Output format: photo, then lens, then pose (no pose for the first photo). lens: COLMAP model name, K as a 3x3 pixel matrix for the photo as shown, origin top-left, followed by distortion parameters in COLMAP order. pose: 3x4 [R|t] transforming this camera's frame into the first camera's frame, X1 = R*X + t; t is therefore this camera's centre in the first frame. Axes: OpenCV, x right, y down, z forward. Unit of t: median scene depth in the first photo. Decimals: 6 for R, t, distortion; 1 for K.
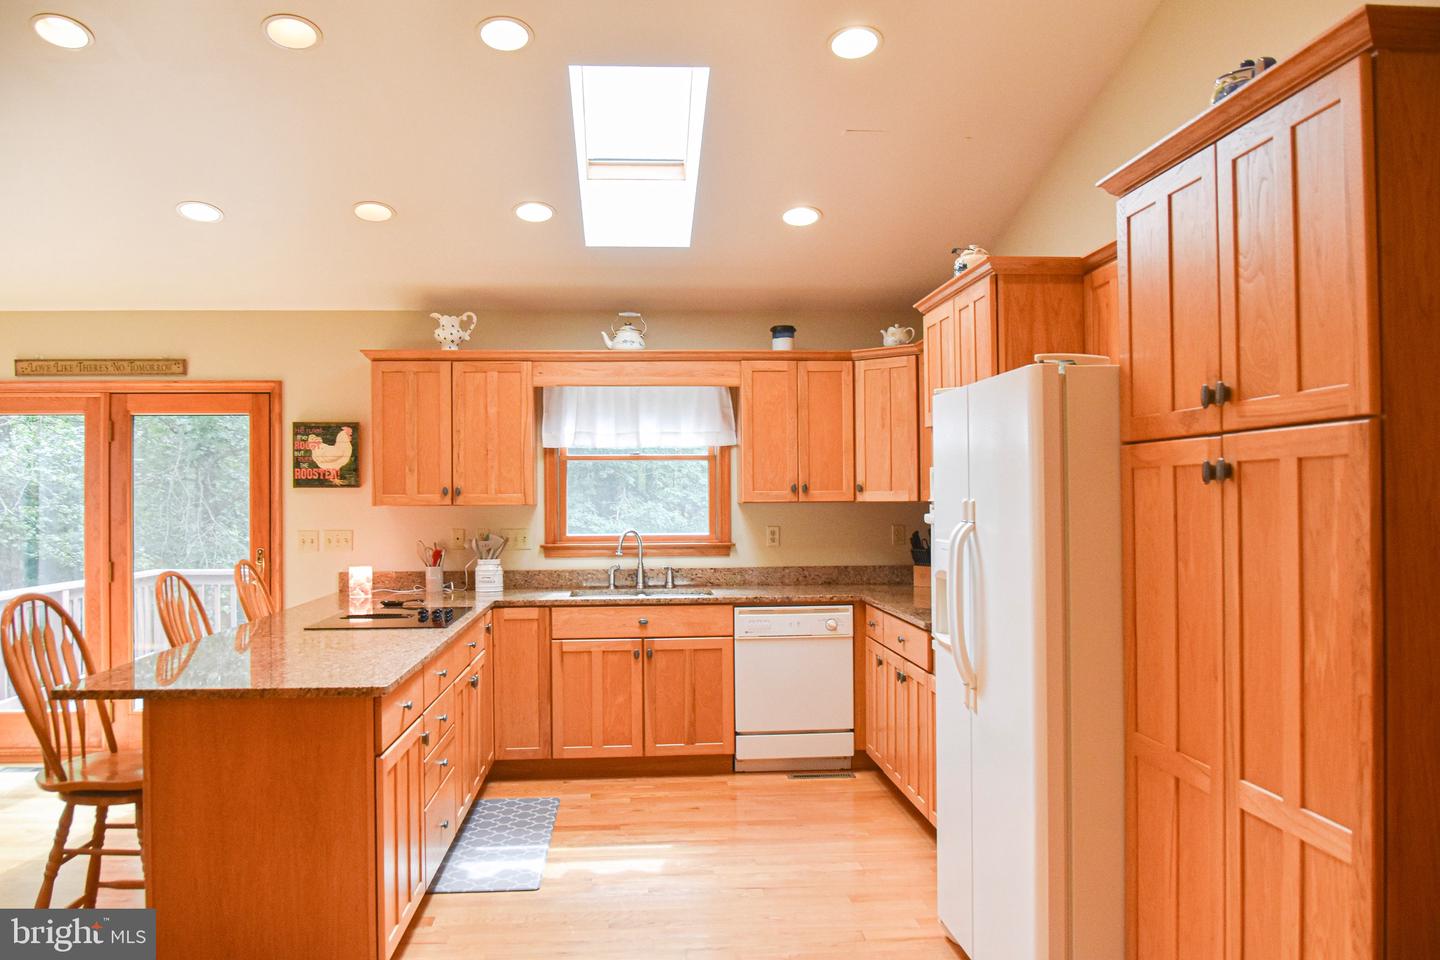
lens RADIAL K [[1119.5, 0, 718.3], [0, 1119.5, 479.5], [0, 0, 1]] dist [-0.002274, 0.000013]
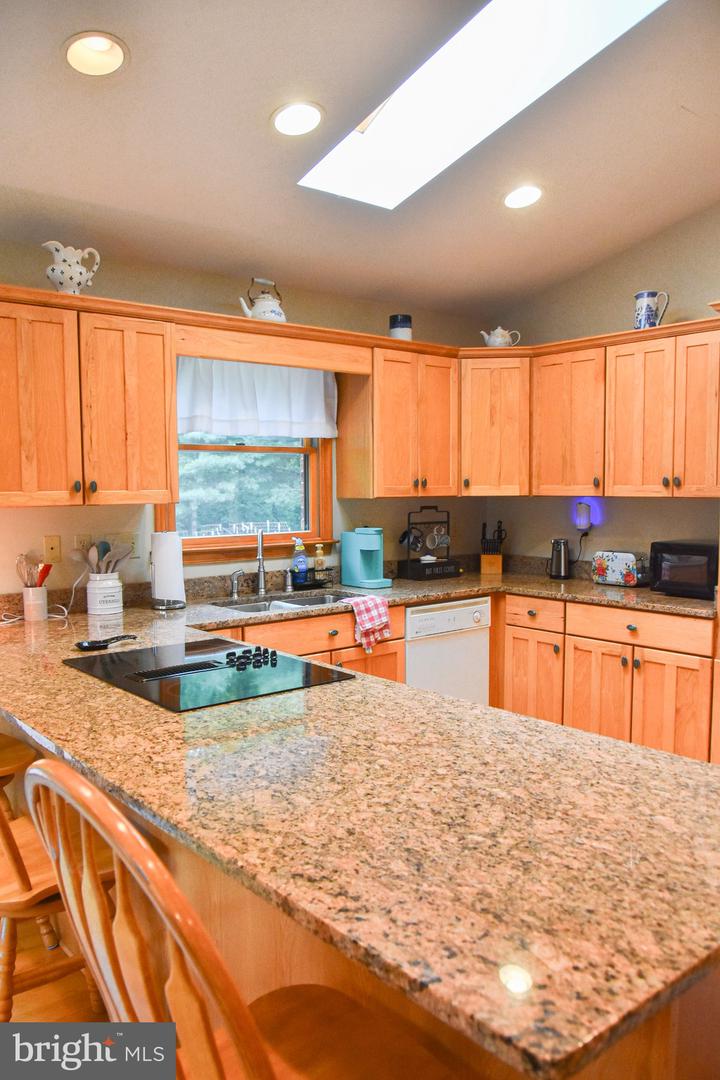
lens RADIAL K [[839.6, 0, 360.4], [0, 839.6, 544.2], [0, 0, 1]] dist [-0.002274, 0.000013]
pose [[0.814310, -0.041101, 0.578973, -0.411242], [-0.004287, 0.997037, 0.076809, 0.004967], [-0.580415, -0.065028, 0.811721, 0.426542]]
